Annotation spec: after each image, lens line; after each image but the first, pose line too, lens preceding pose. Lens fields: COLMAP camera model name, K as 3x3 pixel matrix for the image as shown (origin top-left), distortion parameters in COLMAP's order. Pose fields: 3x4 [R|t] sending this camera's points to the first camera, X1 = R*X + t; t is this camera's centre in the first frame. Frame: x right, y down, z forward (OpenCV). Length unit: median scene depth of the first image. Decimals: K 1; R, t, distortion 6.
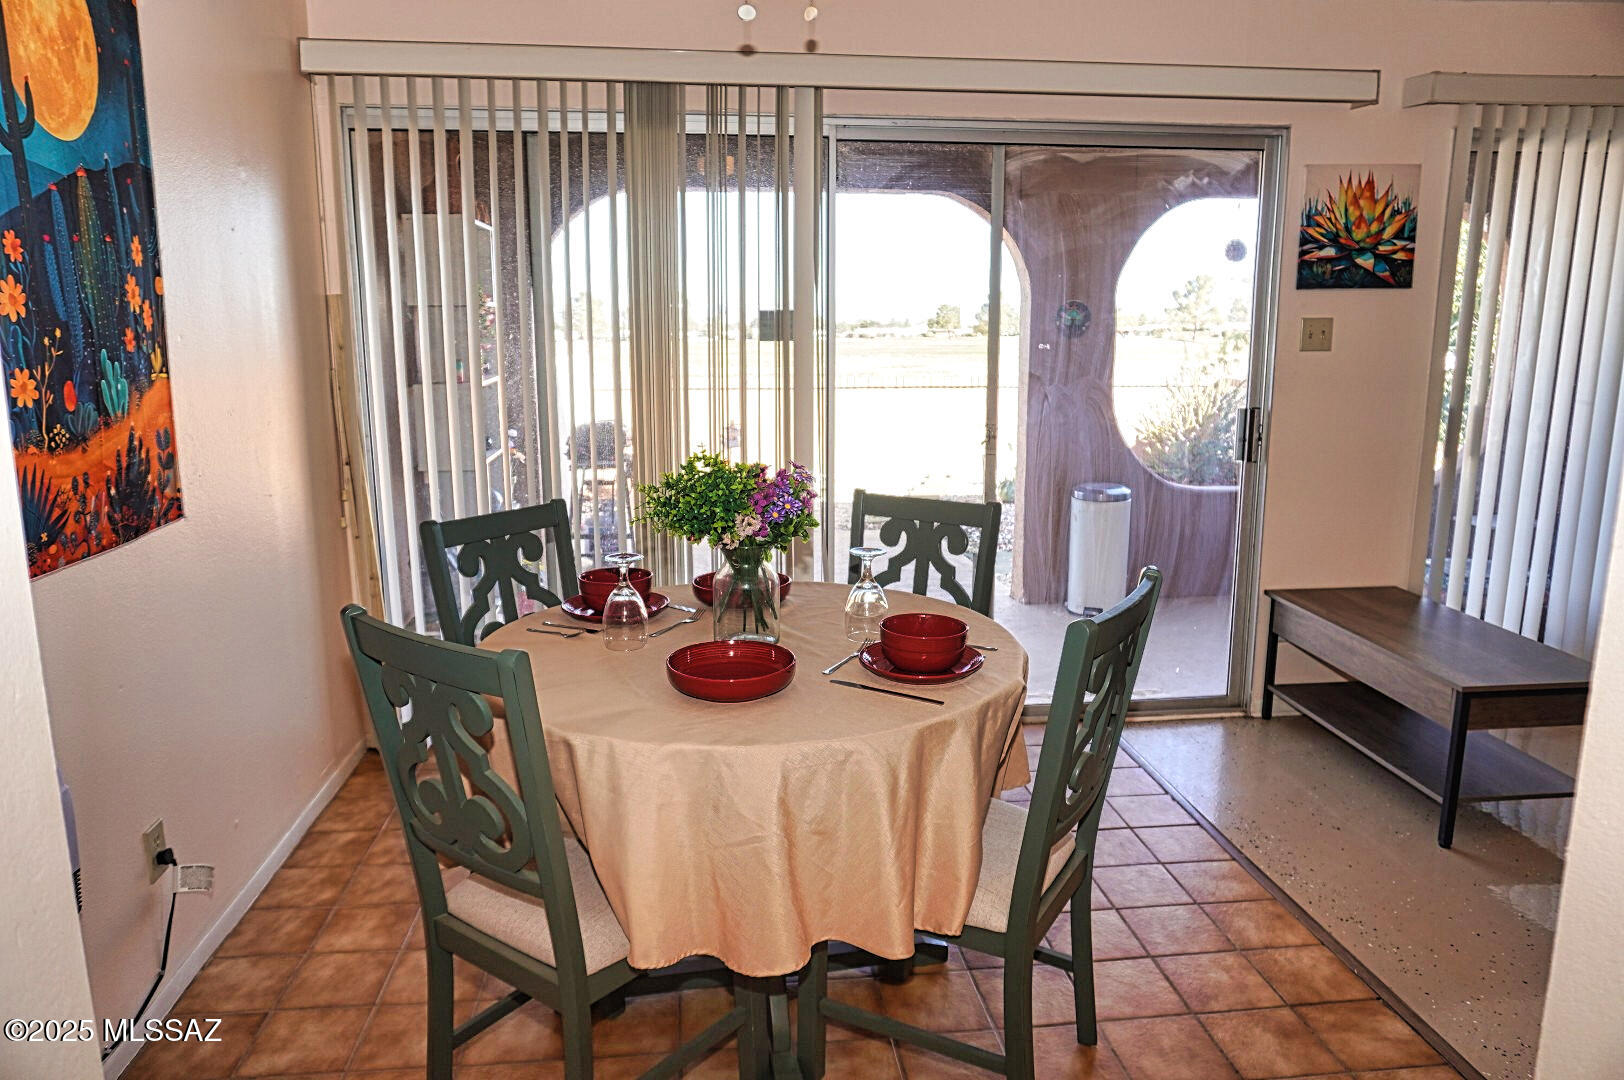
lens RADIAL K [[1084.0, 0, 819.9], [0, 1084.0, 541.1], [0, 0, 1]] dist [-0.046386, 0.028518]
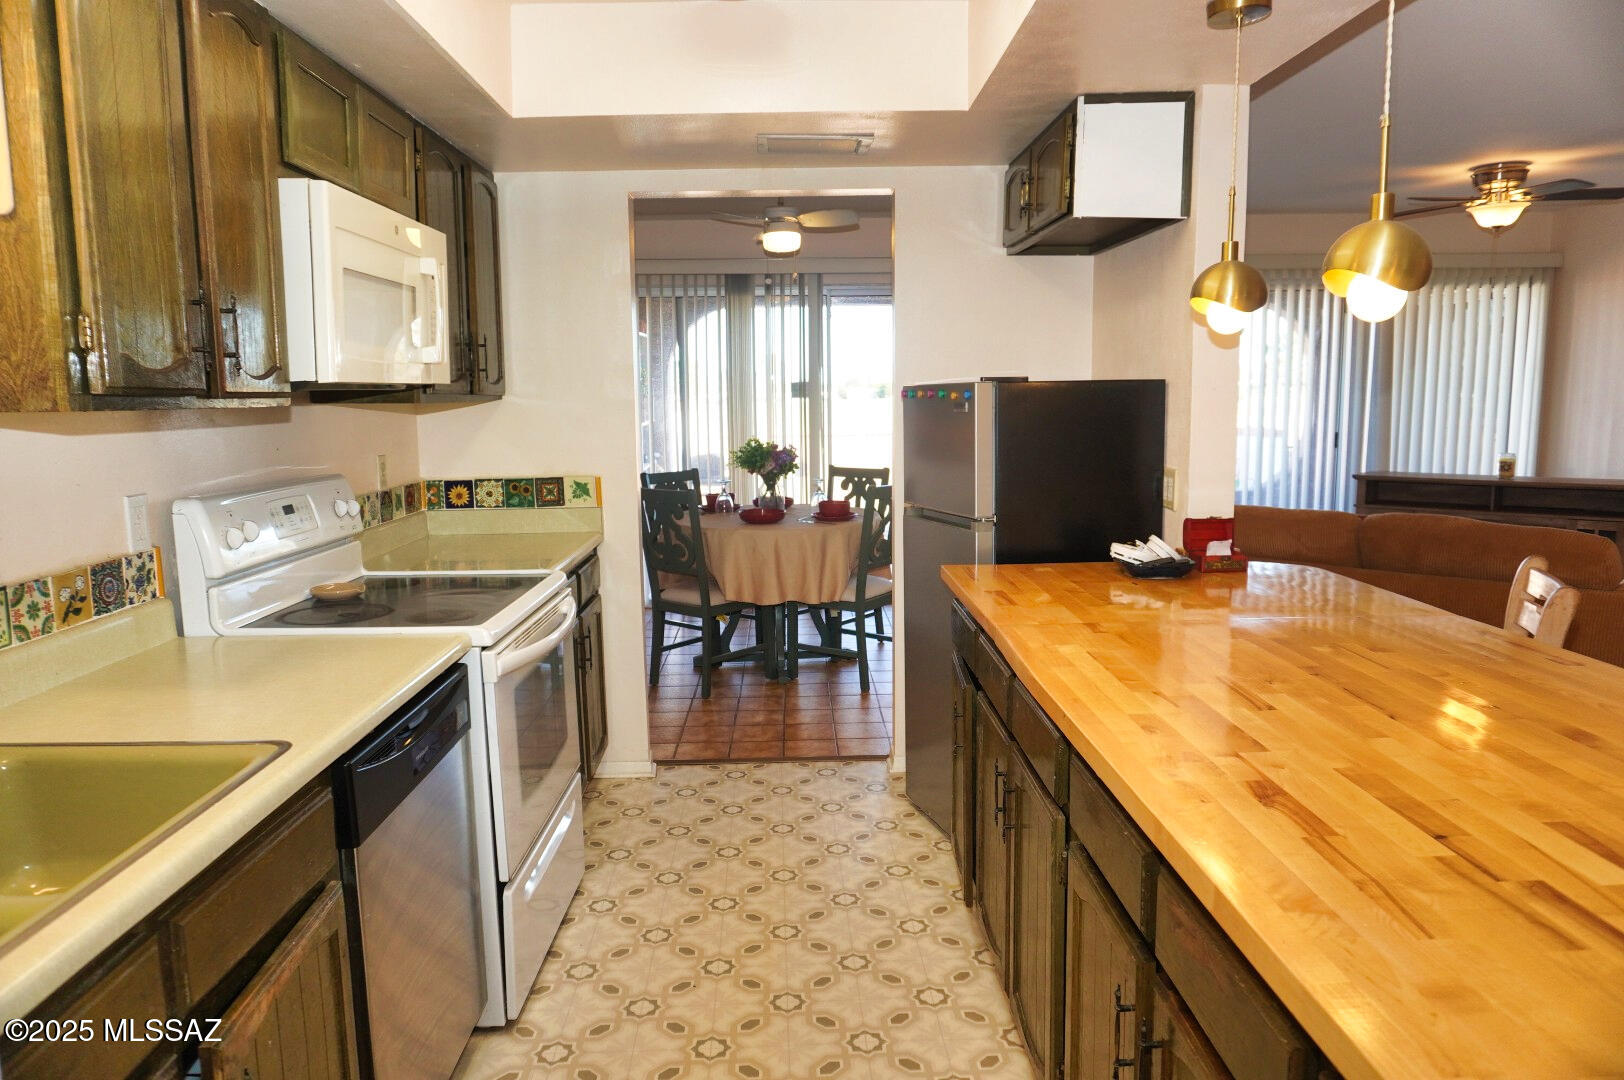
lens RADIAL K [[1084.0, 0, 810.5], [0, 1084.0, 540.4], [0, 0, 1]] dist [-0.046386, 0.028518]
pose [[0.994974, 0.002692, -0.100094, 0.216290], [-0.007283, 0.998936, -0.045538, 0.207397], [0.099865, 0.046038, 0.993935, -1.185743]]
